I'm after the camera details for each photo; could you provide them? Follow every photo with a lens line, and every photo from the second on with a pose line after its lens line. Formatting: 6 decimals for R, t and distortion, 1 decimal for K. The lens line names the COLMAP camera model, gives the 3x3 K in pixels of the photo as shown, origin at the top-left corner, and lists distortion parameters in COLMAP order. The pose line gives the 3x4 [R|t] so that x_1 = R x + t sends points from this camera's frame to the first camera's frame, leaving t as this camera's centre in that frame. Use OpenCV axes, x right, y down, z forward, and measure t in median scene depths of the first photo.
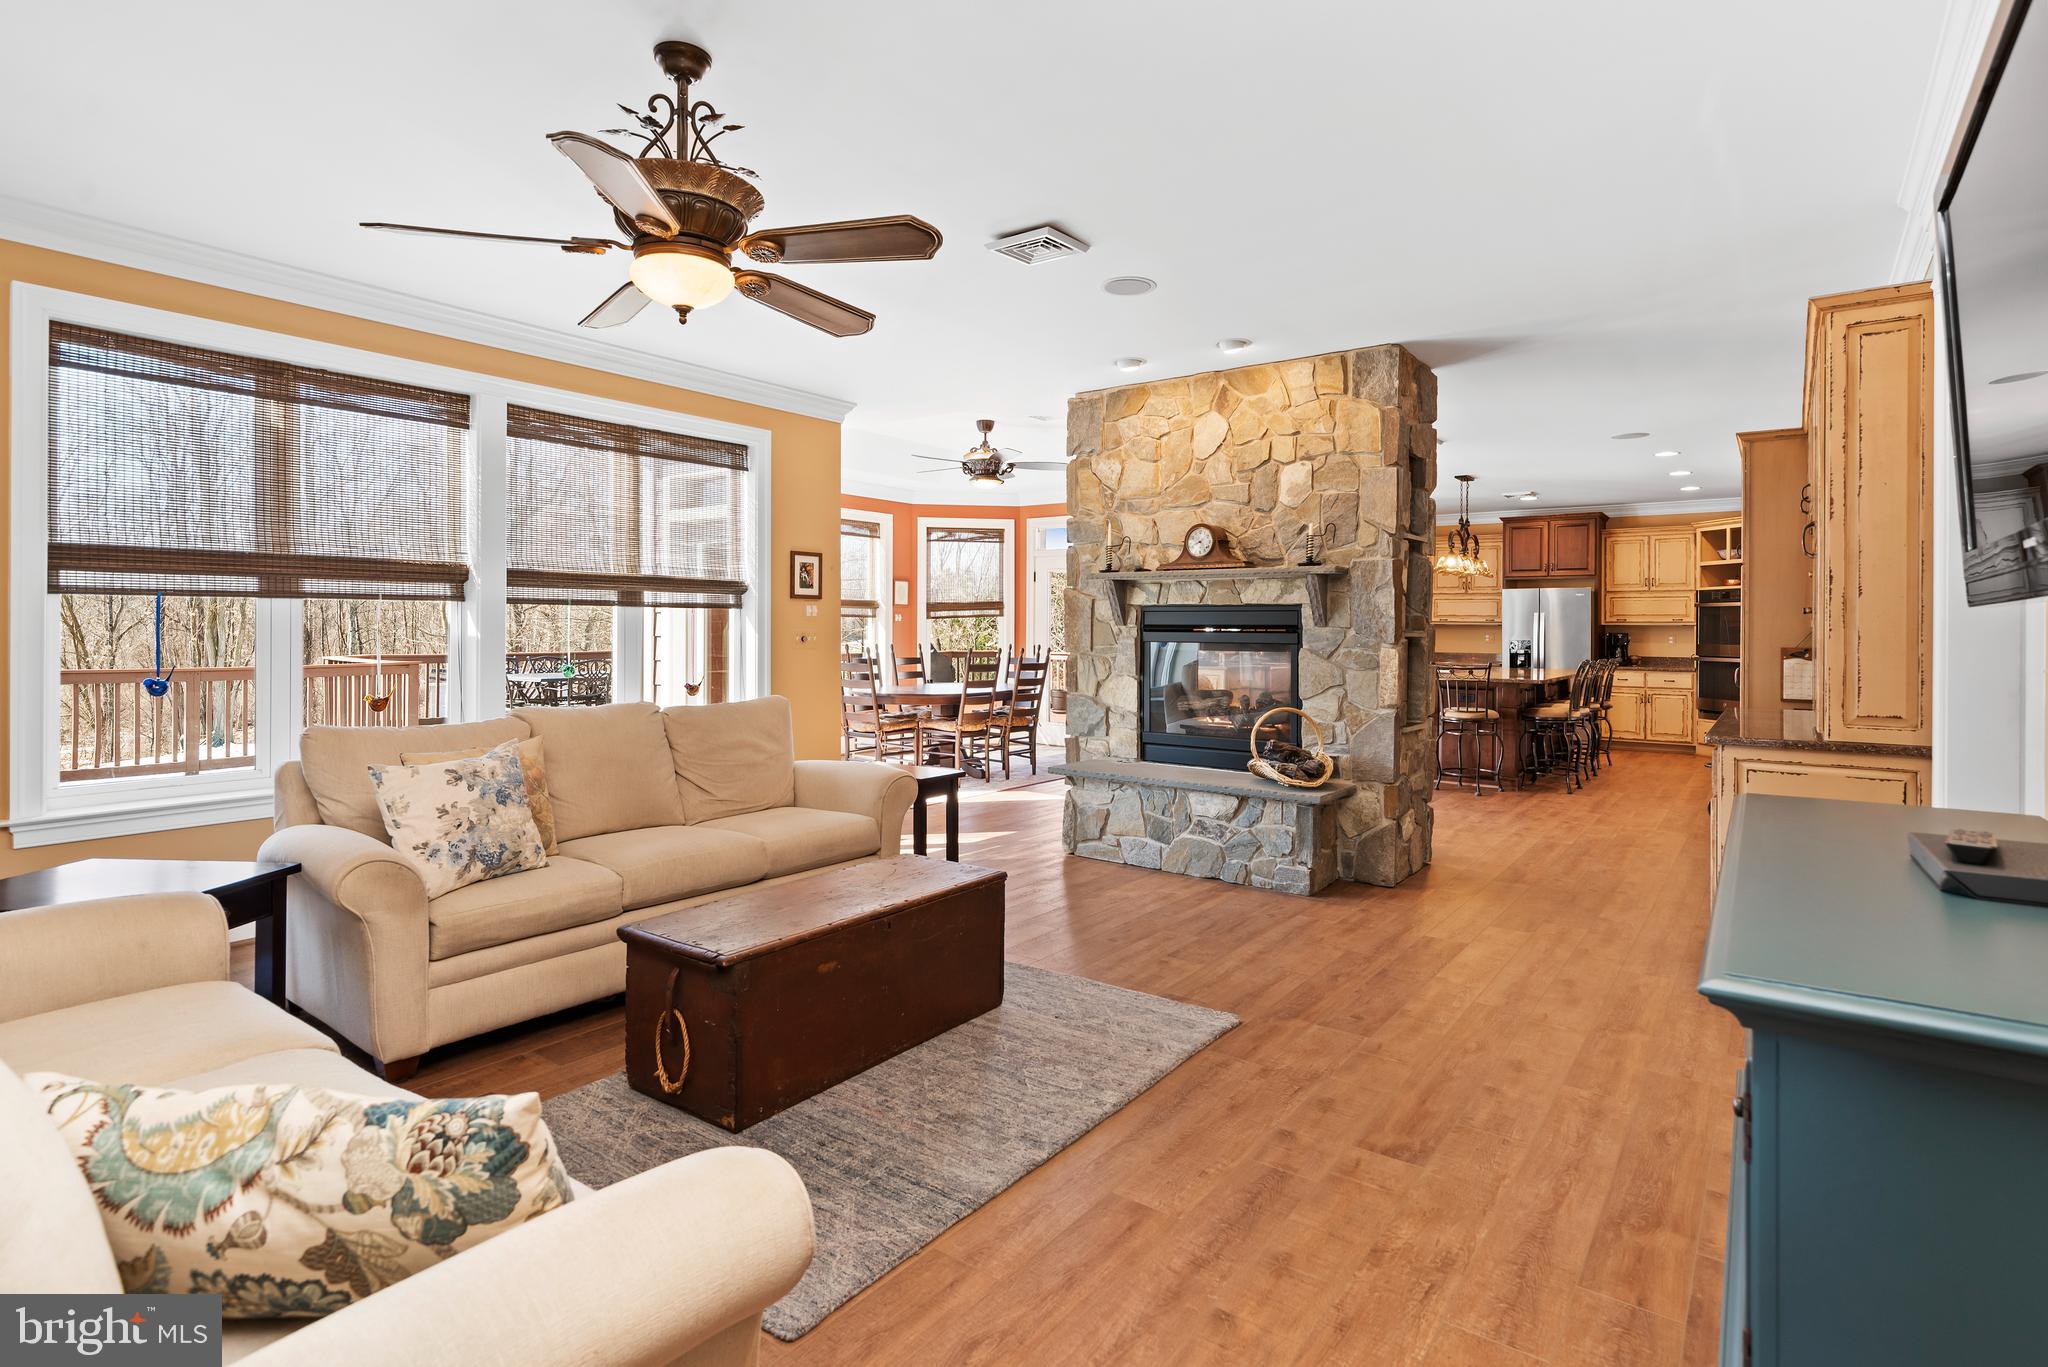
lens RADIAL K [[1016.6, 0, 1051.8], [0, 1016.6, 628.3], [0, 0, 1]] dist [0.001057, 0.000139]
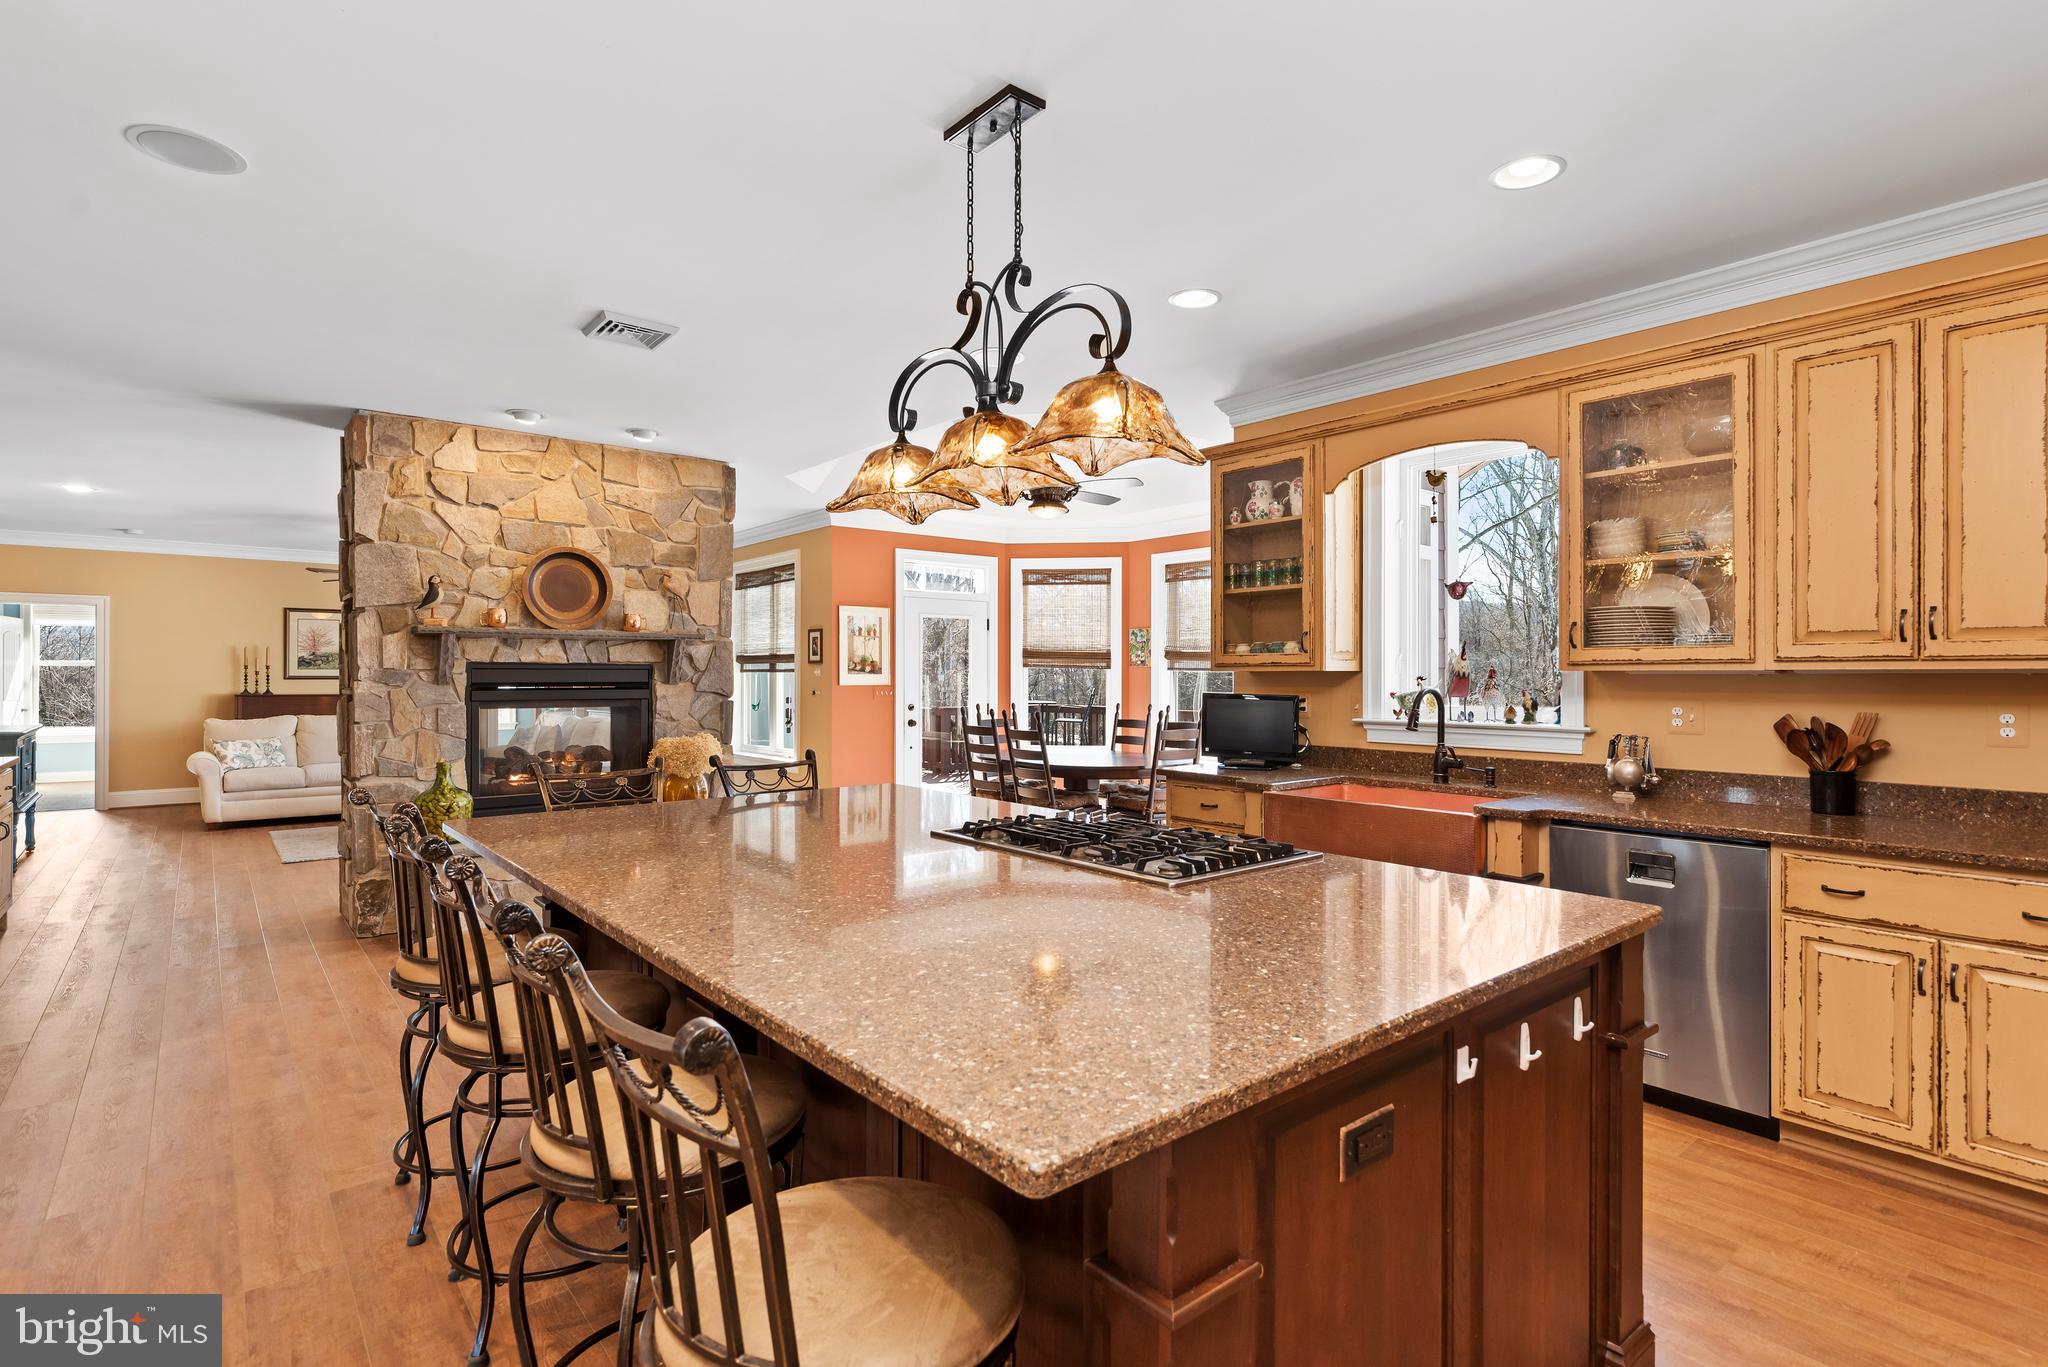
lens RADIAL K [[996.3, 0, 1045.5], [0, 996.3, 679.1], [0, 0, 1]] dist [-0.000526, 0.000681]
pose [[-0.236570, -0.004603, -0.971604, 1.318058], [-0.002184, 0.999989, -0.004205, -0.004162], [0.971612, 0.001127, -0.236577, 2.170879]]
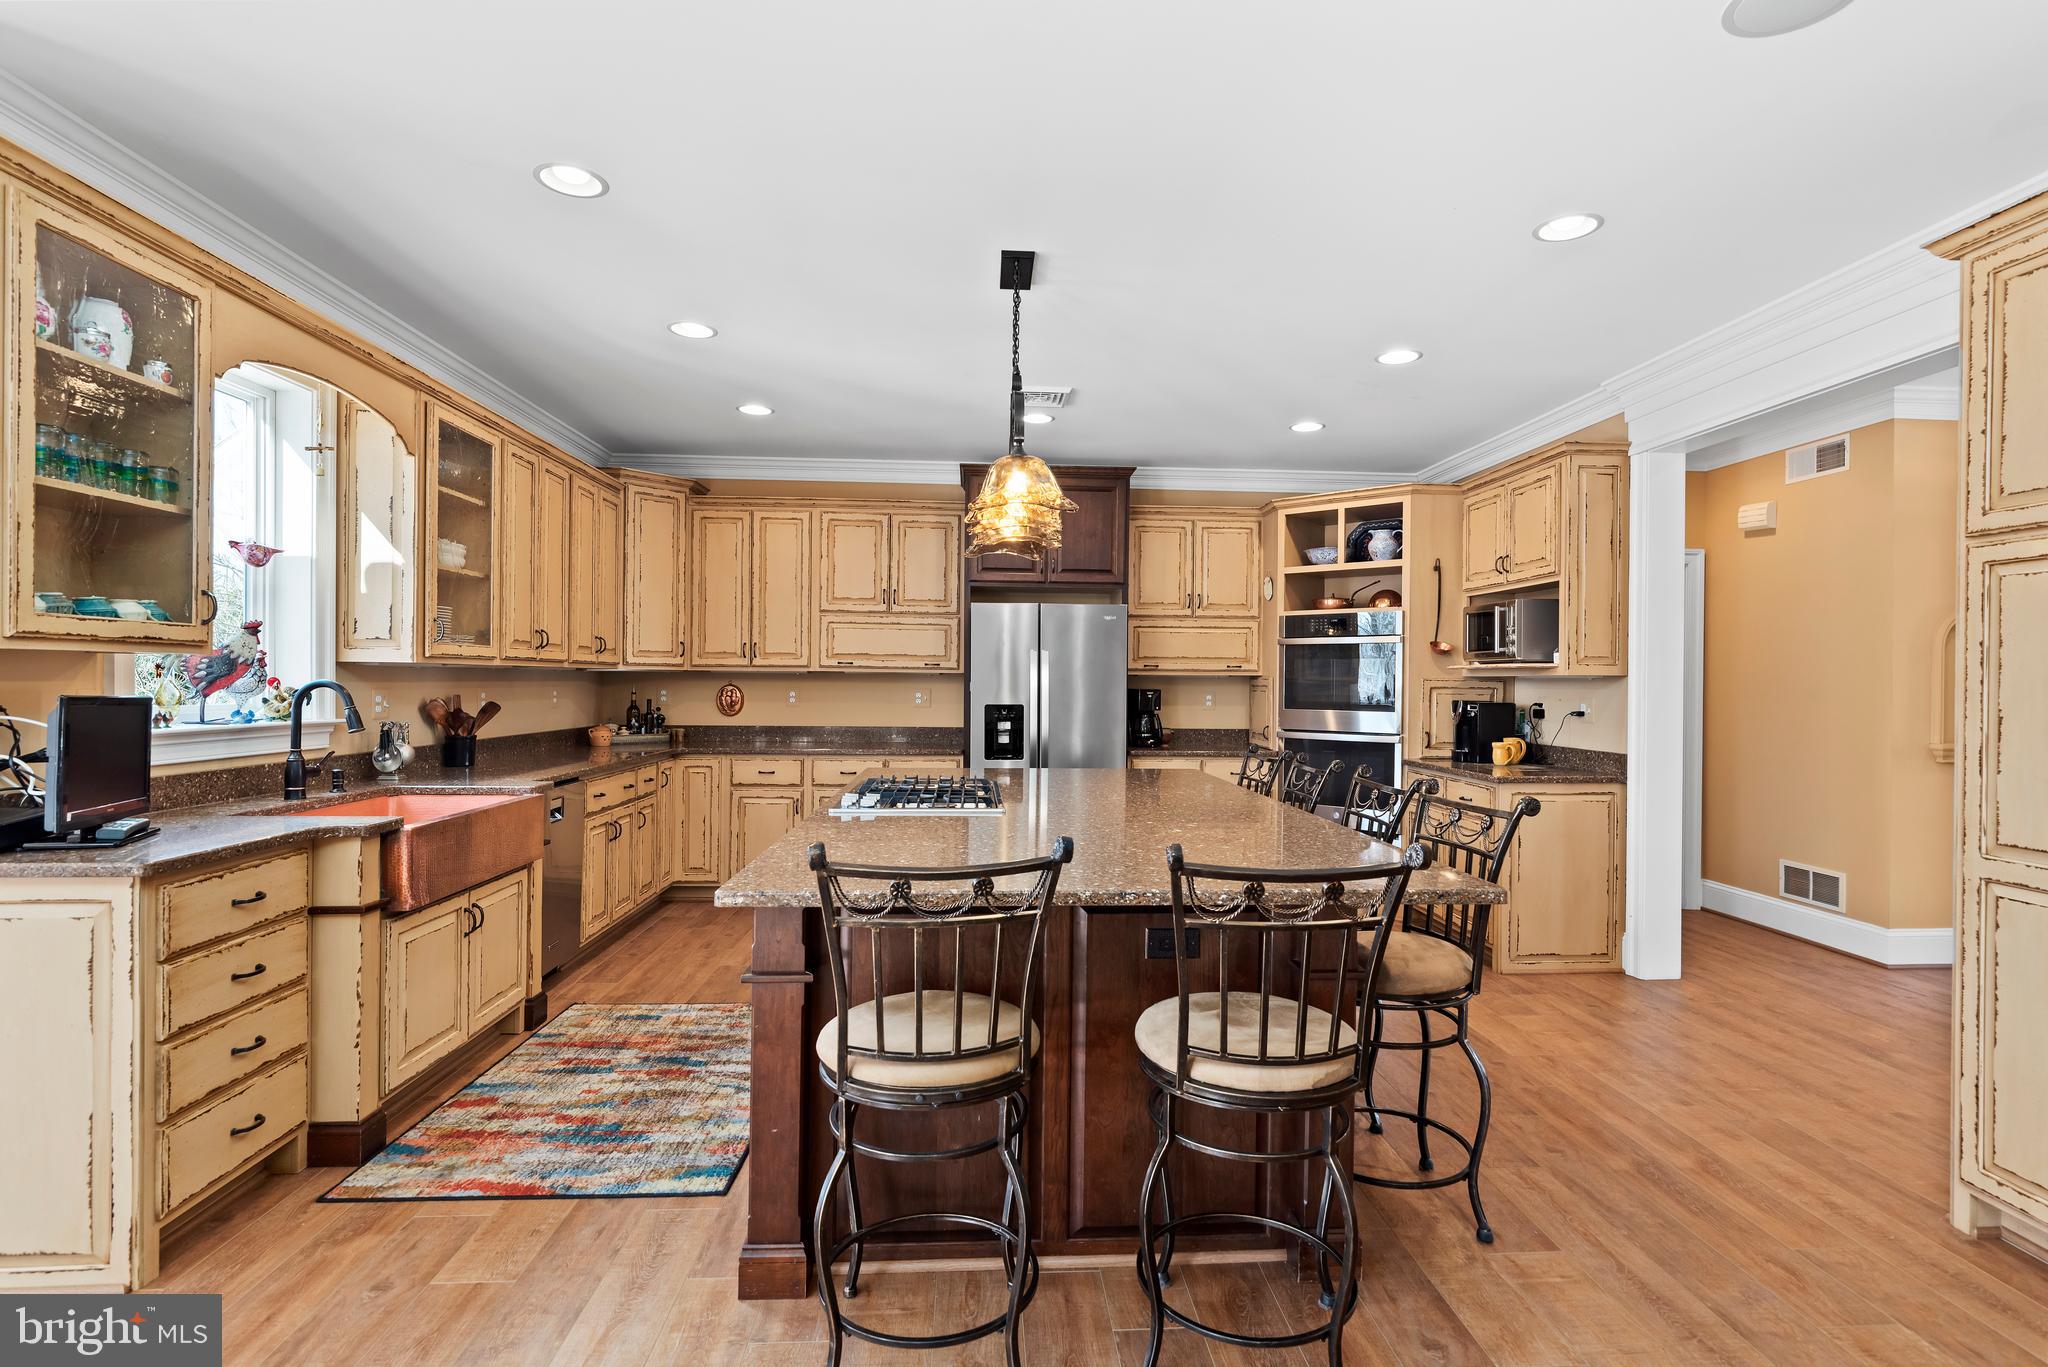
lens RADIAL K [[1004.8, 0, 1041.3], [0, 1004.8, 682.9], [0, 0, 1]] dist [0.002721, -0.000004]
pose [[0.769340, -0.000331, 0.638840, 0.368068], [-0.002413, 0.999991, 0.003424, -0.002488], [-0.638835, -0.004176, 0.769332, 1.444220]]
